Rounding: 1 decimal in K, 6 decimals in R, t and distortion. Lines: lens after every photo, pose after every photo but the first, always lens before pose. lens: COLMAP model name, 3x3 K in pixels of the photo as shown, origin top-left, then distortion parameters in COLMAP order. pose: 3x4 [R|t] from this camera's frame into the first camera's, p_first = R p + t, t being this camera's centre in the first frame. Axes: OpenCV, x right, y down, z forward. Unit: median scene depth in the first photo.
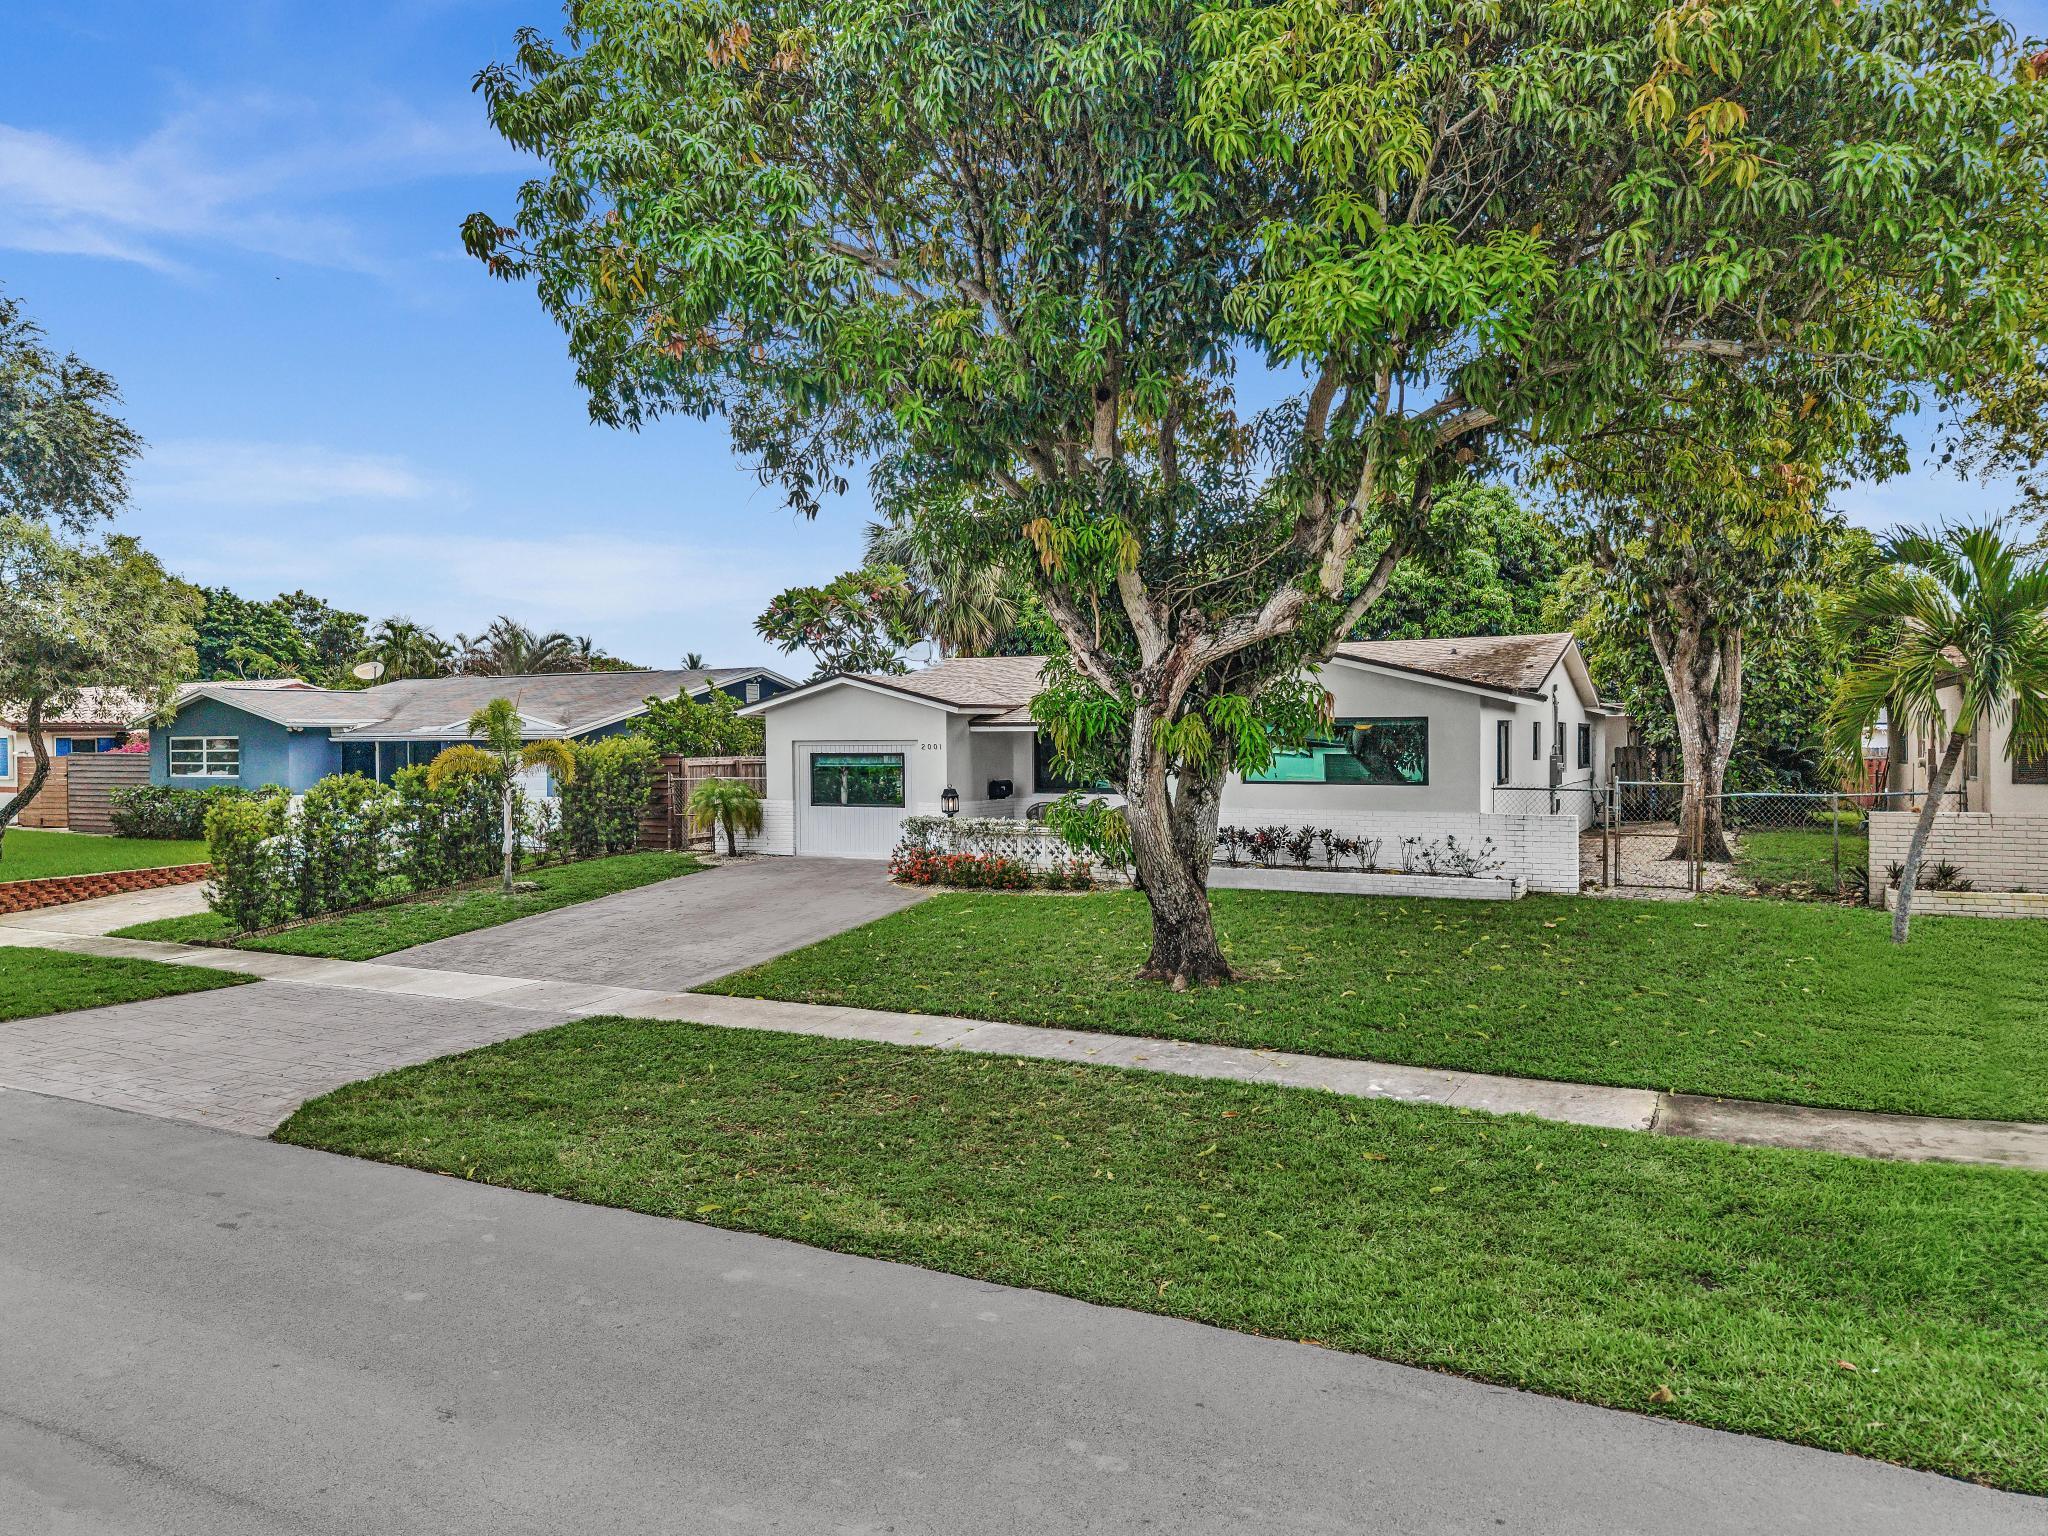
lens RADIAL K [[1491.2, 0, 1024.0], [0, 1491.2, 768.0], [0, 0, 1]] dist [0.018620, -0.004512]
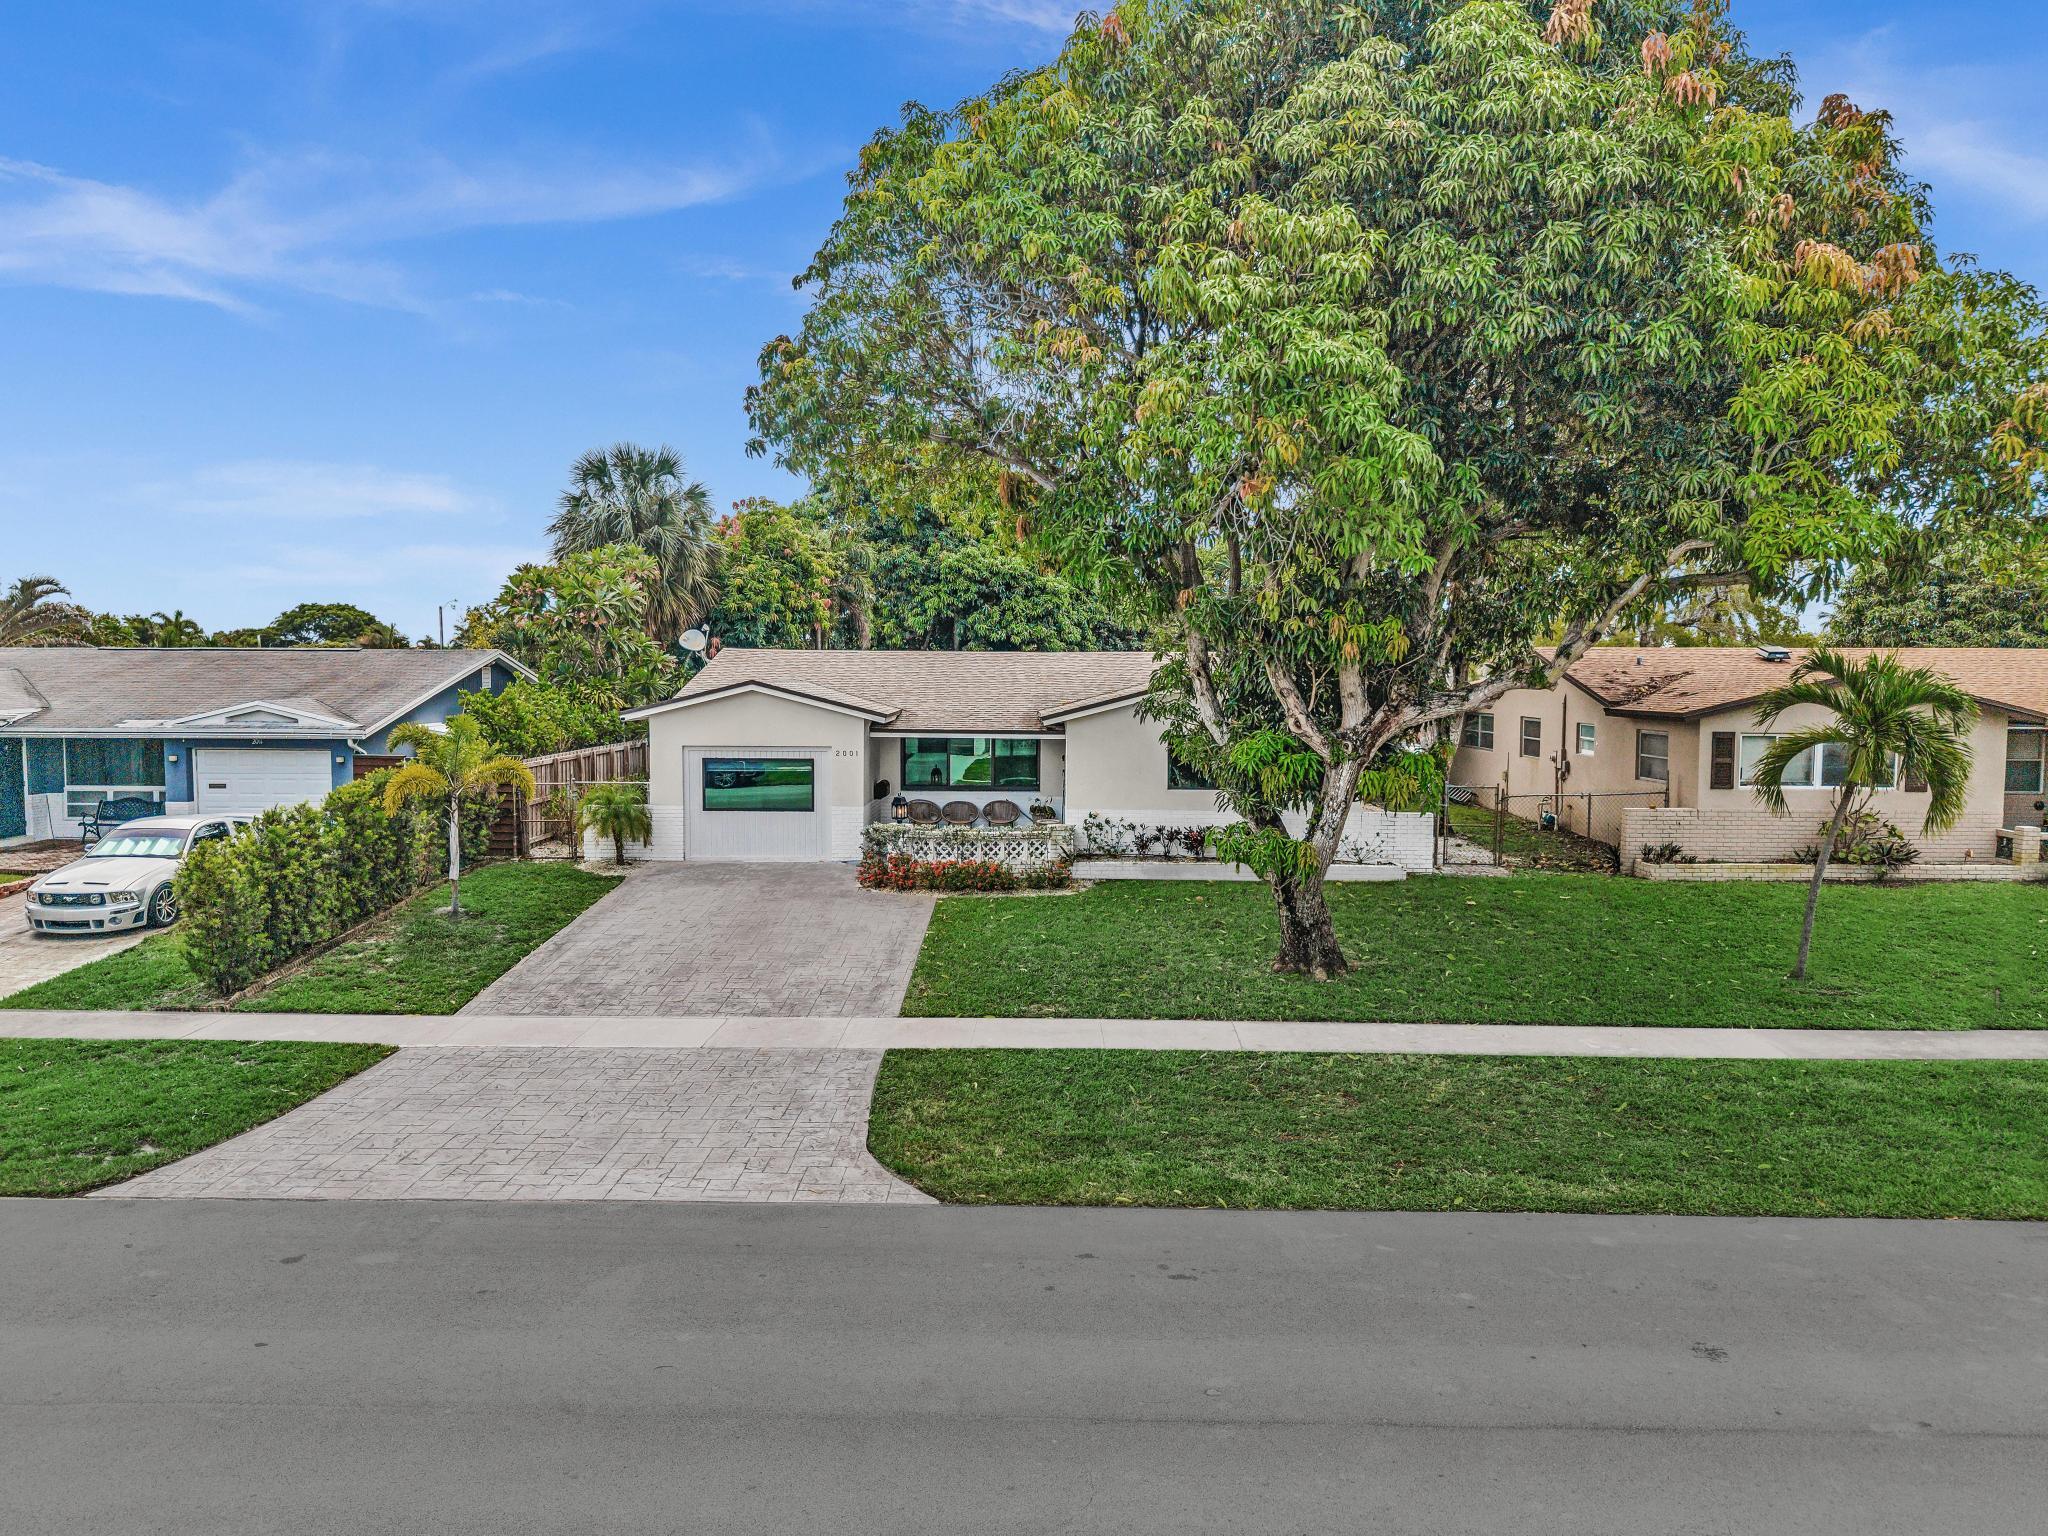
lens RADIAL K [[1491.2, 0, 1024.0], [0, 1491.2, 768.0], [0, 0, 1]] dist [0.018620, -0.004512]
pose [[0.876239, -0.019251, 0.481491, -0.748681], [-0.005611, 0.998726, 0.050141, -0.093746], [-0.481843, -0.046637, 0.875015, 0.036206]]
